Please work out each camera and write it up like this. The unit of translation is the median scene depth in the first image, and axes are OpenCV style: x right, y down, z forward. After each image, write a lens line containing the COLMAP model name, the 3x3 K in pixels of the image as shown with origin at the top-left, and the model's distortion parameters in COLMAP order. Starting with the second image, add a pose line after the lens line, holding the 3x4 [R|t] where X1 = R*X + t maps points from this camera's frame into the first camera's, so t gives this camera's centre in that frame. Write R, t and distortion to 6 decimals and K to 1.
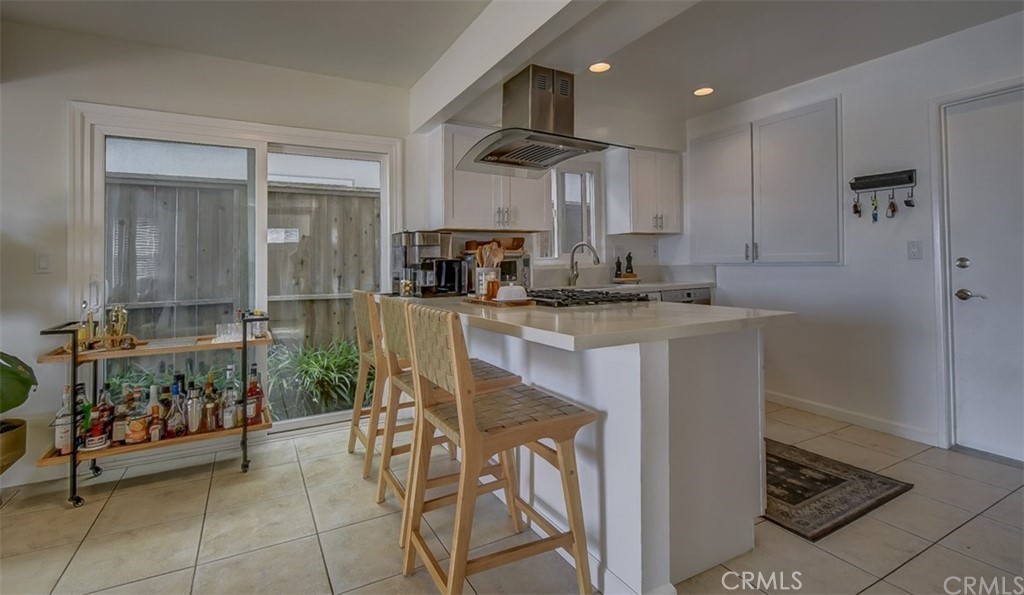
lens RADIAL K [[465.1, 0, 502.4], [0, 465.1, 254.1], [0, 0, 1]] dist [0.004641, 0.000496]
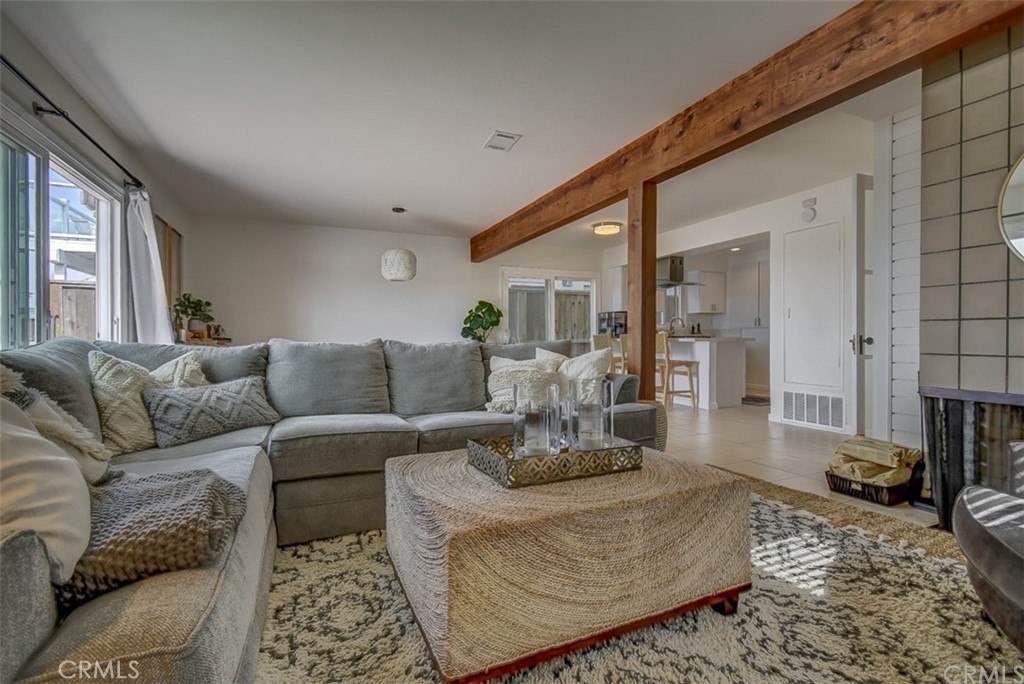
lens RADIAL K [[471.0, 0, 516.2], [0, 471.0, 338.5], [0, 0, 1]] dist [0.015140, -0.000608]
pose [[0.997731, 0.010997, -0.066427, -0.418474], [-0.009565, 0.999716, 0.021825, 0.032223], [0.066649, -0.021140, 0.997553, -1.210609]]
